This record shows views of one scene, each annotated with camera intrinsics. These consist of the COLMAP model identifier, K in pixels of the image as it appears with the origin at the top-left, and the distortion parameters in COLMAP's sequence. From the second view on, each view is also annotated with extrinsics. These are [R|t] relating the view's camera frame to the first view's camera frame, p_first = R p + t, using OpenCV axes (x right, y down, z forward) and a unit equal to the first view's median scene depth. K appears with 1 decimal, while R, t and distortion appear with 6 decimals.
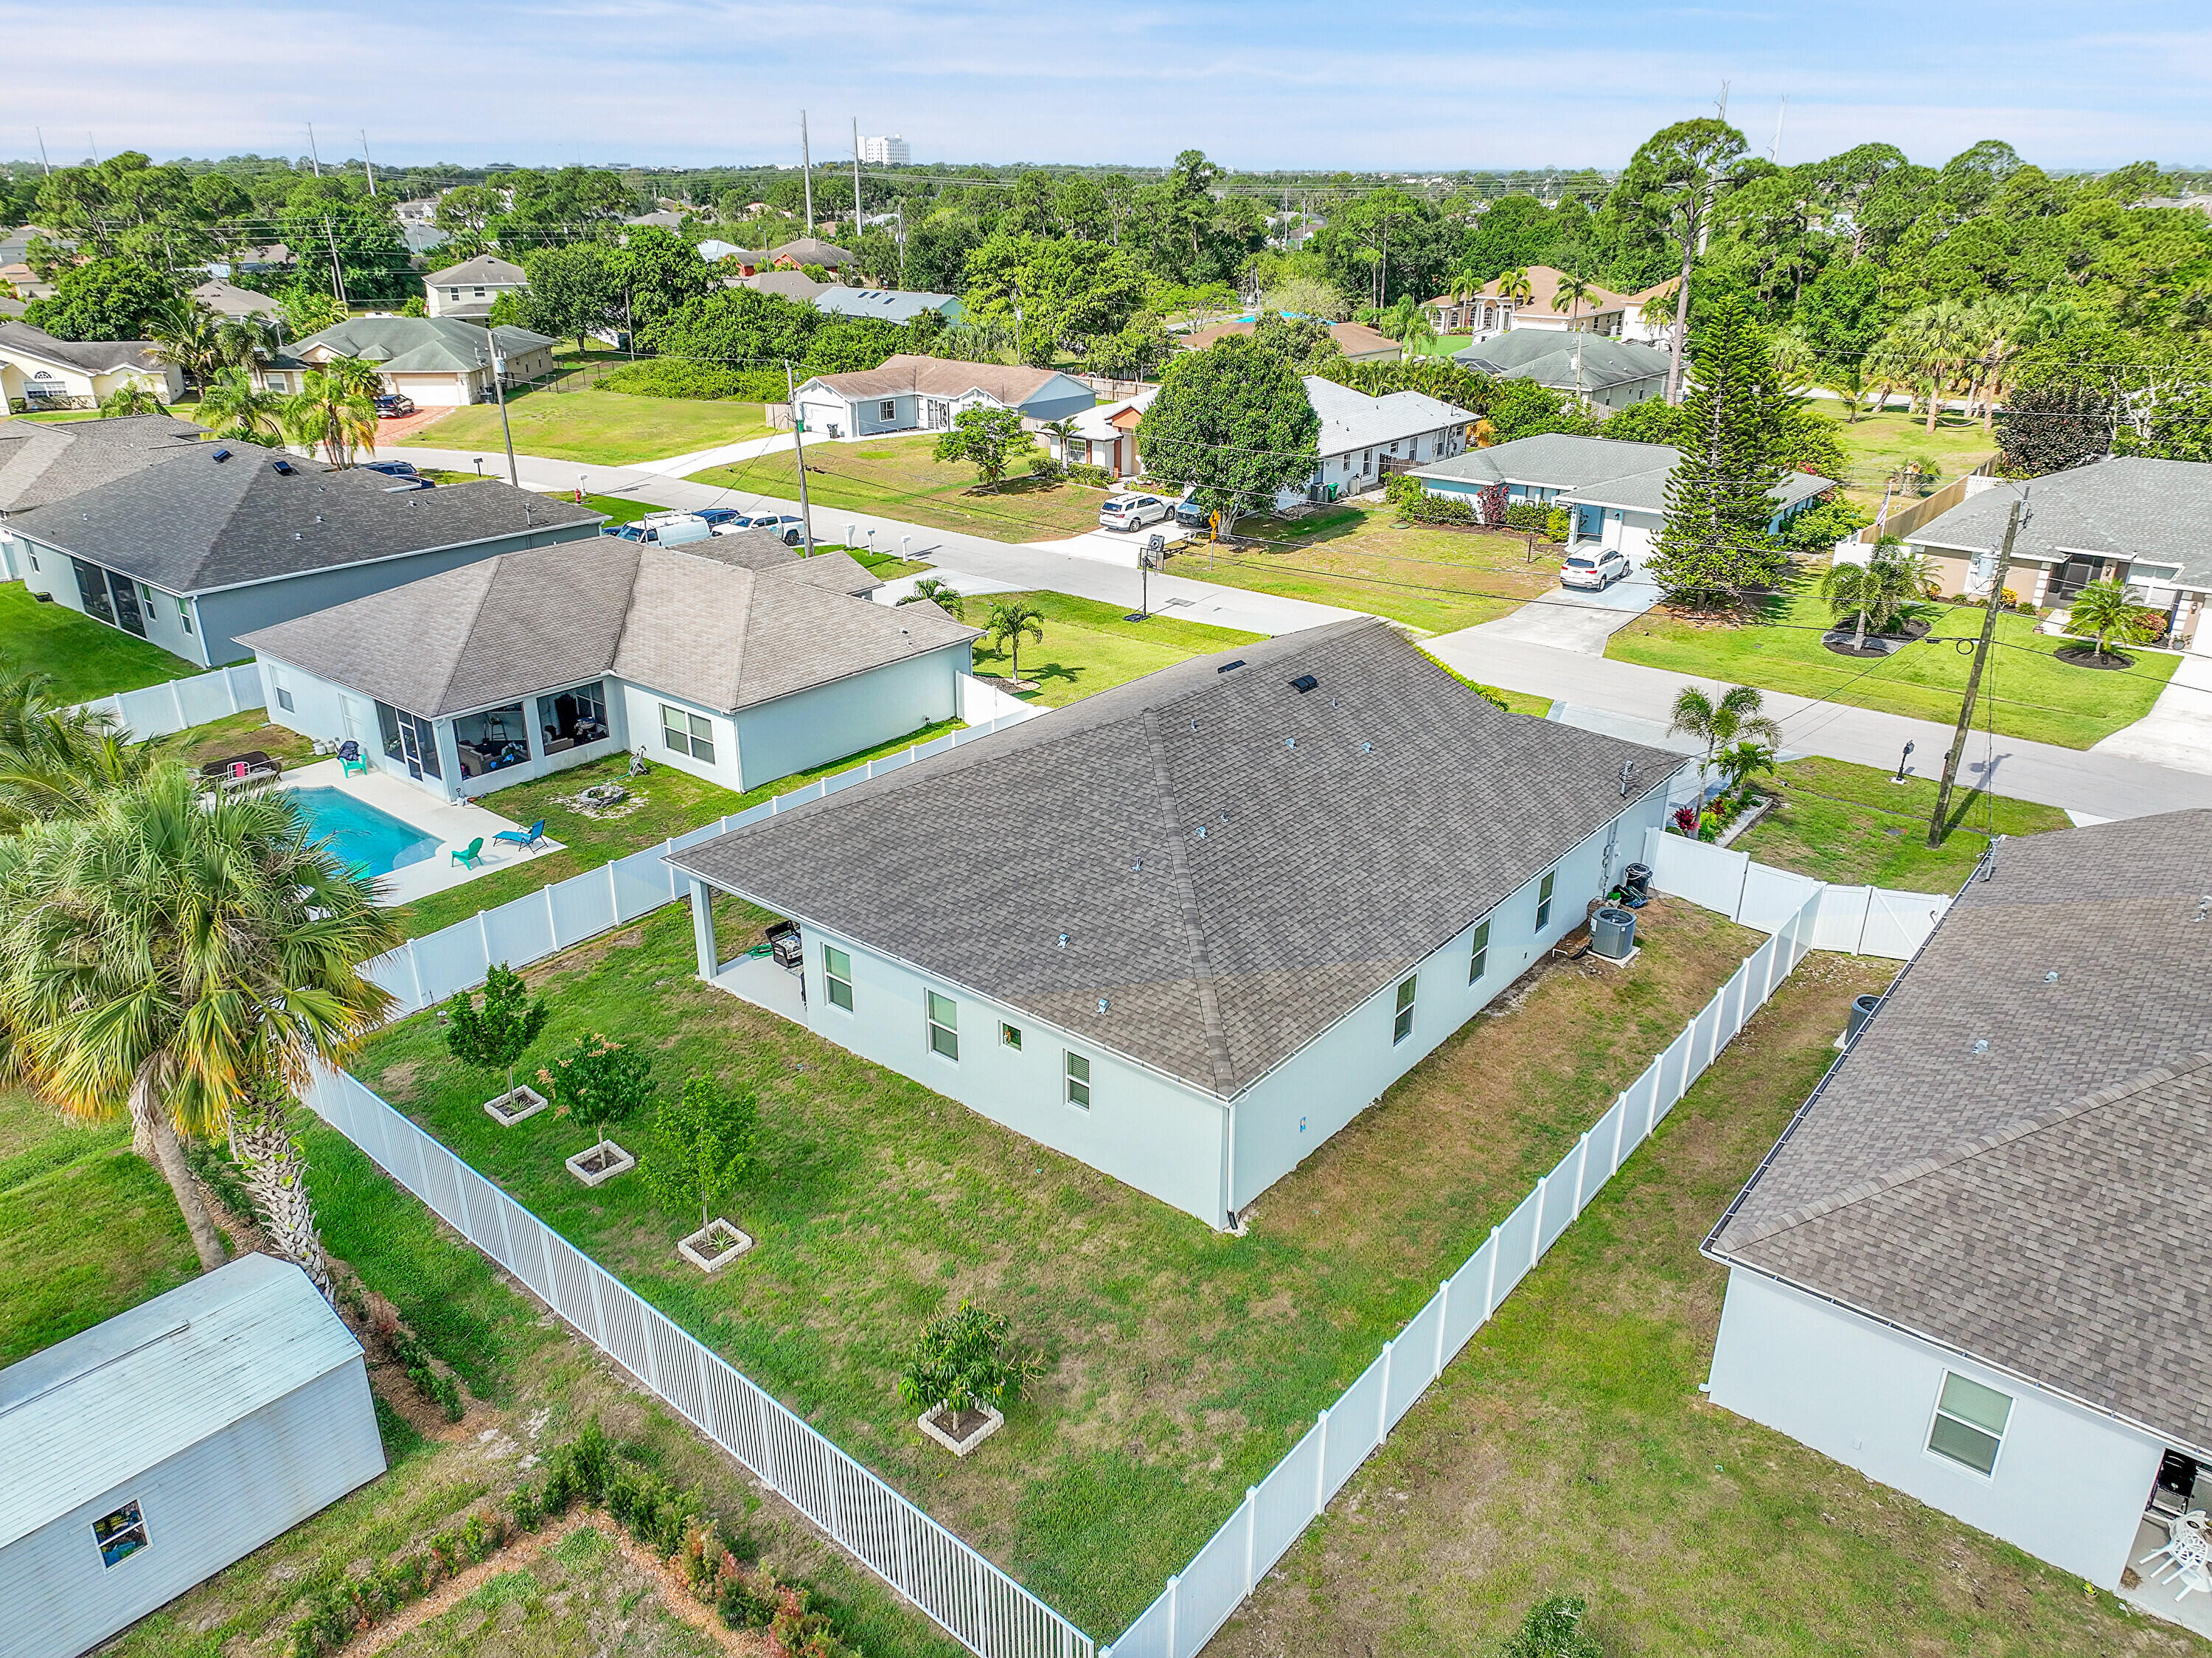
lens RADIAL K [[1553.5, 0, 1106.0], [0, 1553.5, 829.0], [0, 0, 1]] dist [0.002438, 0.011112]
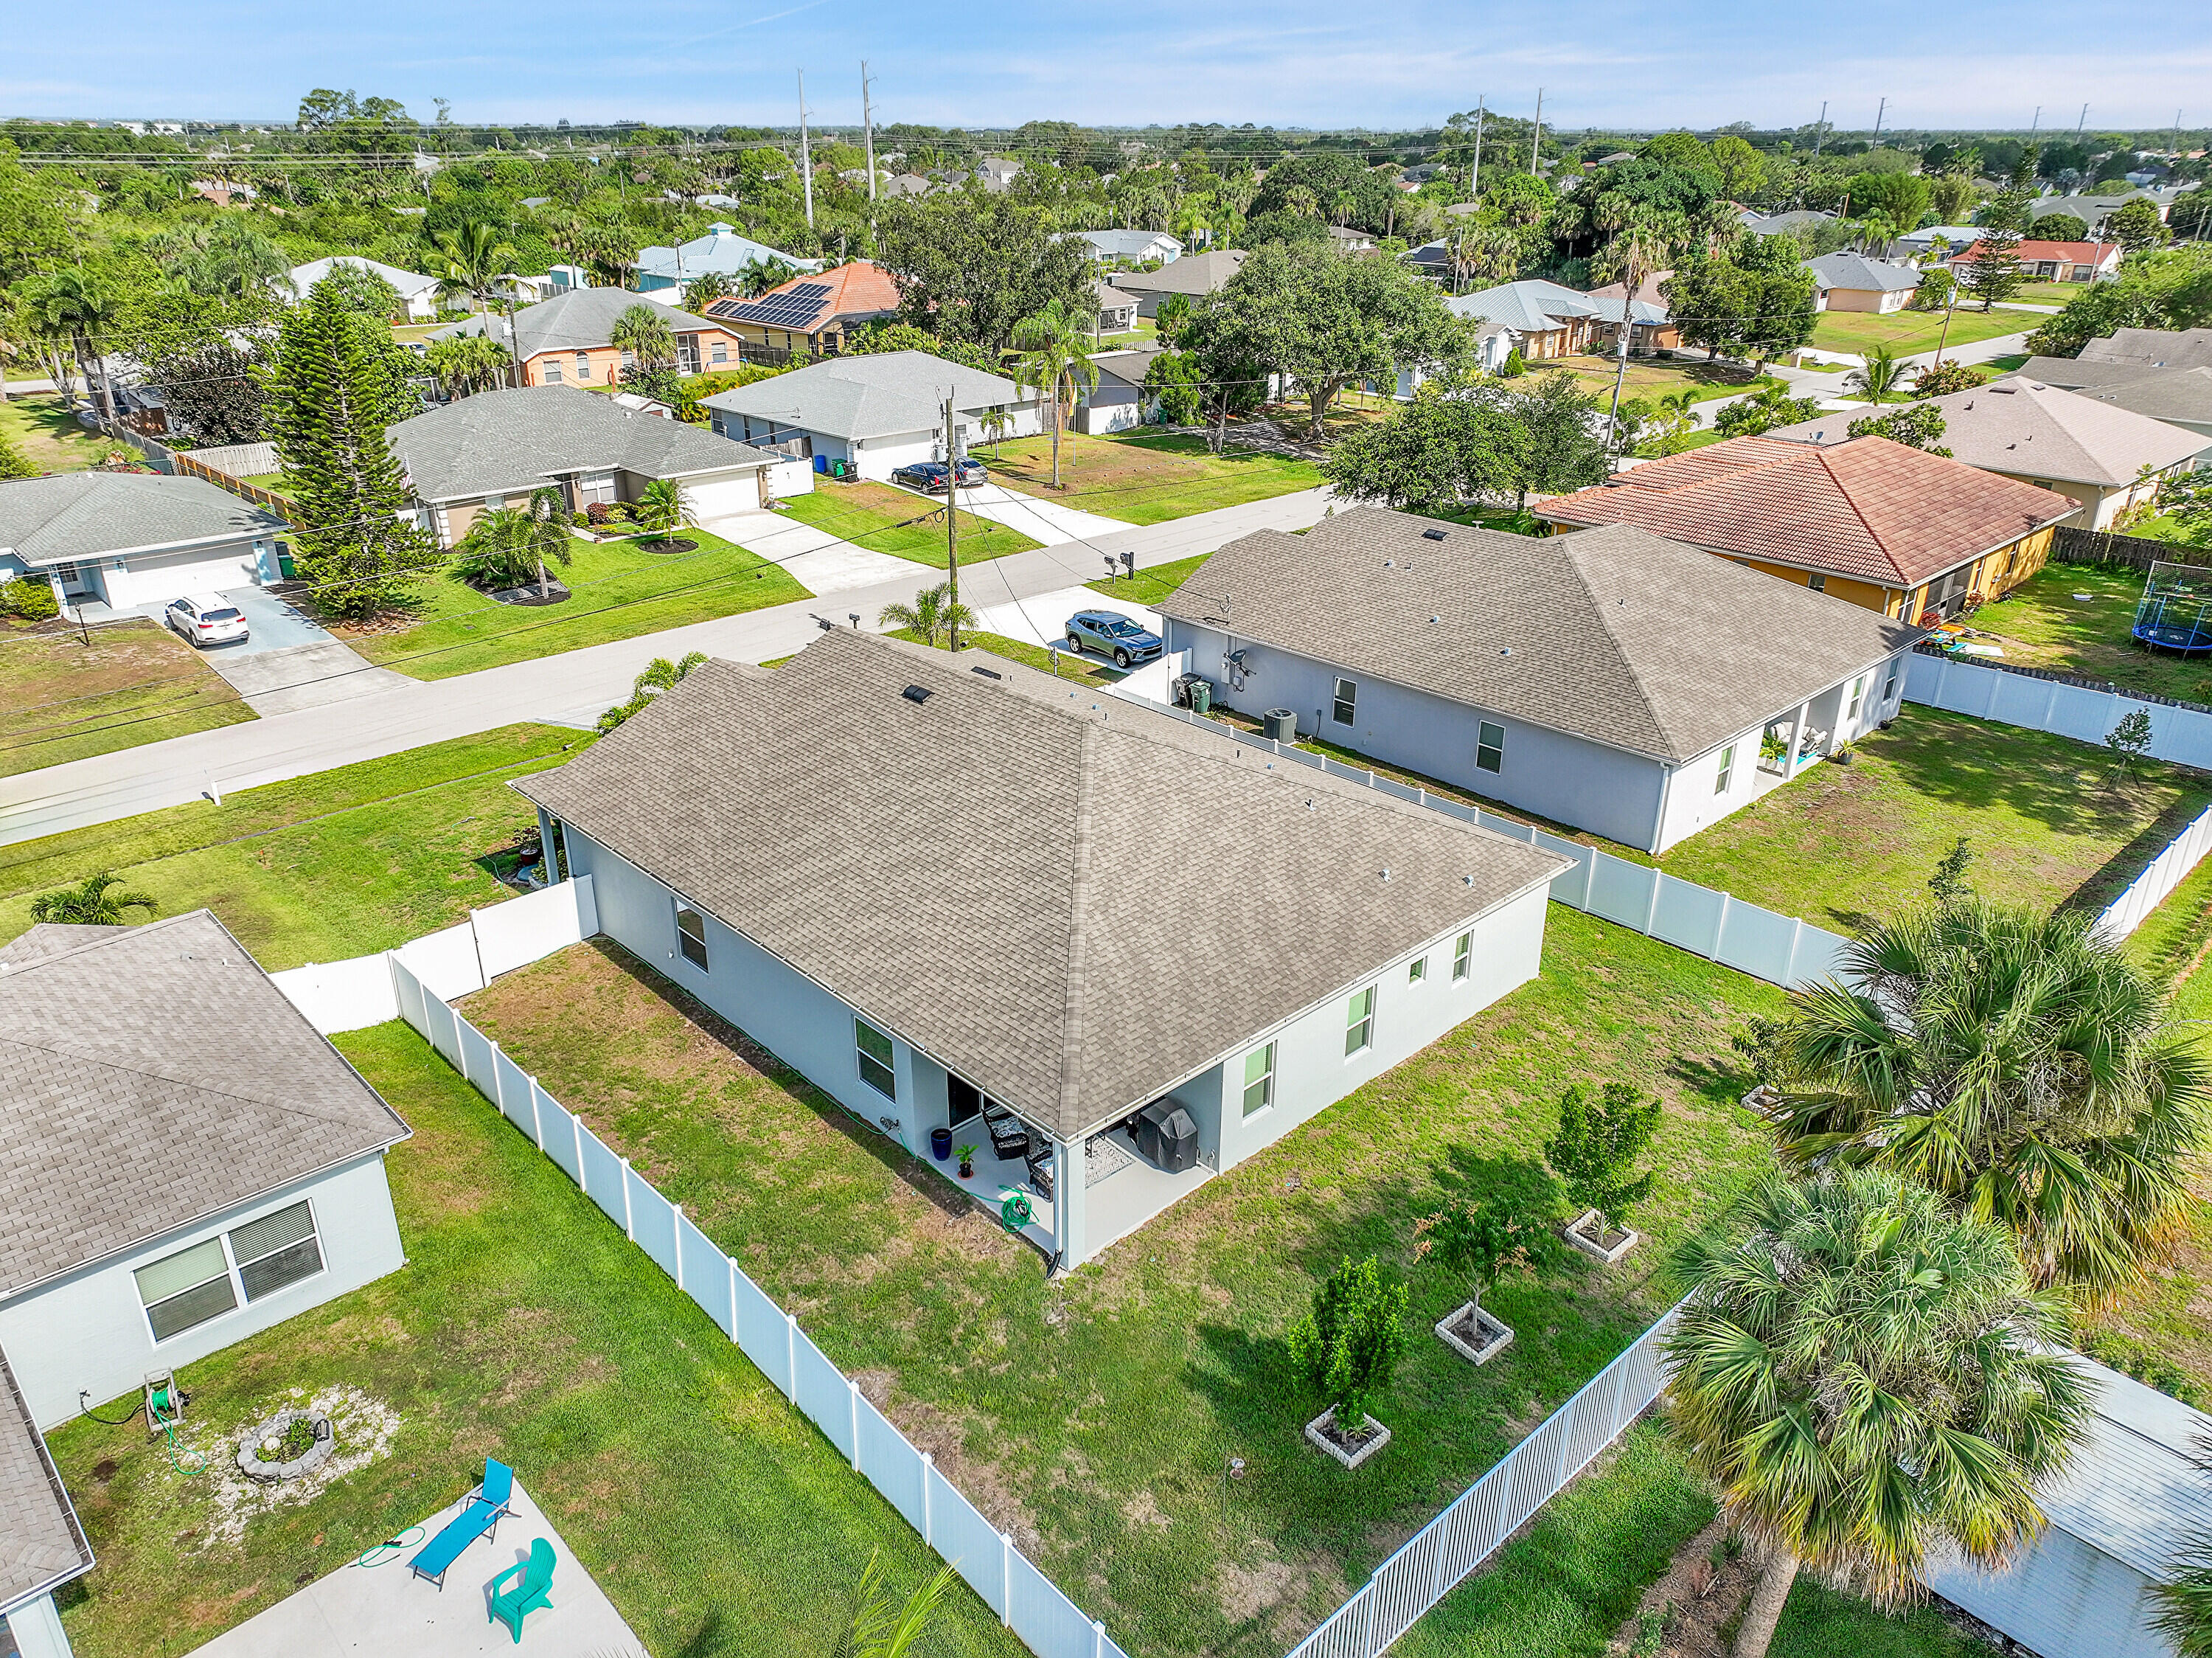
lens RADIAL K [[1553.5, 0, 1106.0], [0, 1553.5, 829.0], [0, 0, 1]] dist [0.002438, 0.011112]
pose [[0.122737, -0.410693, 0.903475, -0.441242], [0.383364, 0.859316, 0.338539, -0.172806], [-0.915406, 0.304808, 0.262915, 0.378035]]
